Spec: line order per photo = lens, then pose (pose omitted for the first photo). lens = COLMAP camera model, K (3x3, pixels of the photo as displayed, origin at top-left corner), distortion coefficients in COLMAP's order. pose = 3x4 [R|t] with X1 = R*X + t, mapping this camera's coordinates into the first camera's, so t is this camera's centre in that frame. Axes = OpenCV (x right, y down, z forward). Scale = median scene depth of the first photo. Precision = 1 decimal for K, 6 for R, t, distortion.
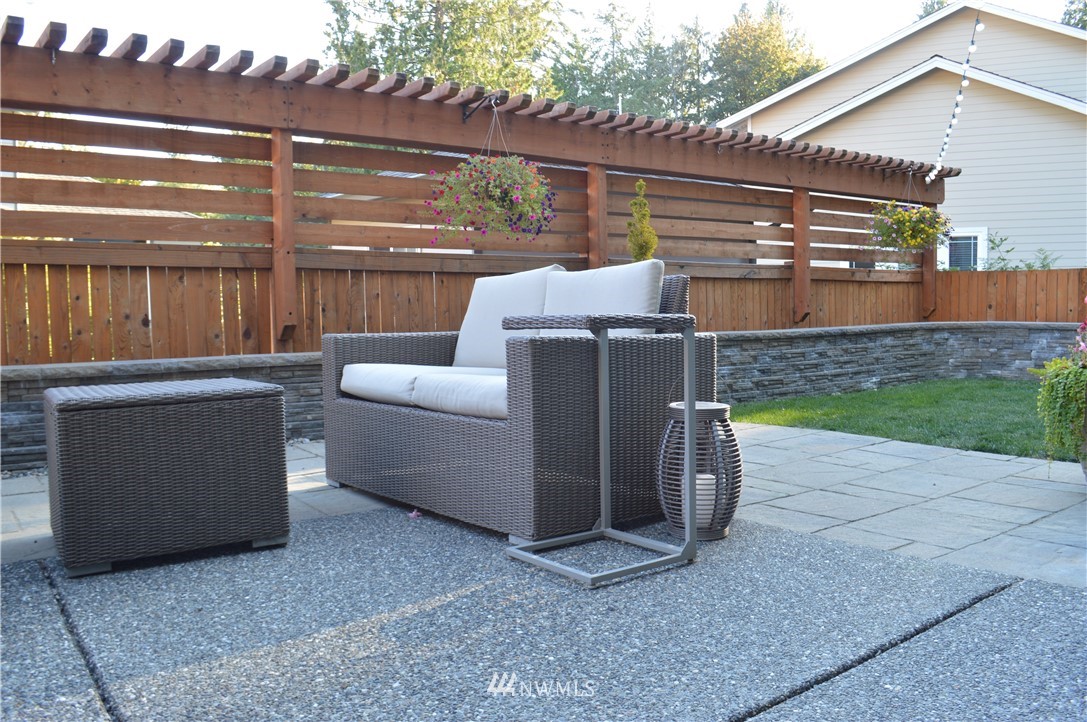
lens RADIAL K [[873.8, 0, 546.2], [0, 873.8, 367.1], [0, 0, 1]] dist [-0.086588, 0.019676]
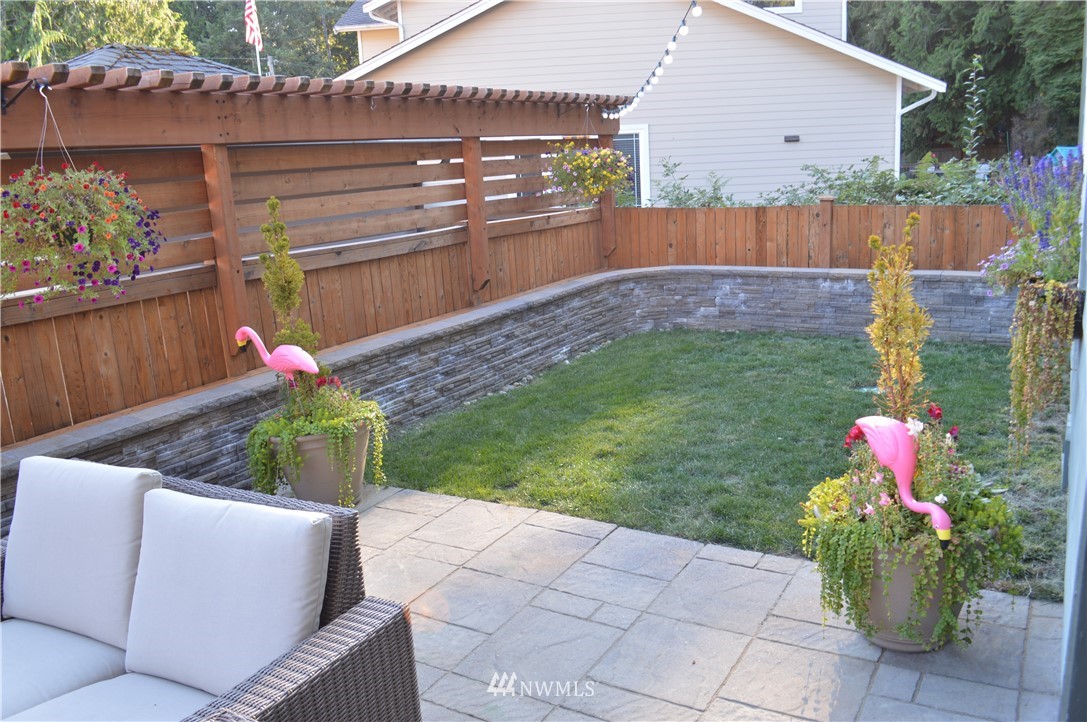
lens RADIAL K [[873.8, 0, 546.2], [0, 873.8, 357.3], [0, 0, 1]] dist [-0.086588, 0.019676]
pose [[0.927054, -0.119797, 0.355275, 0.032035], [0.065368, 0.984710, 0.161470, -0.125283], [-0.369187, -0.126468, 0.920710, 0.151865]]
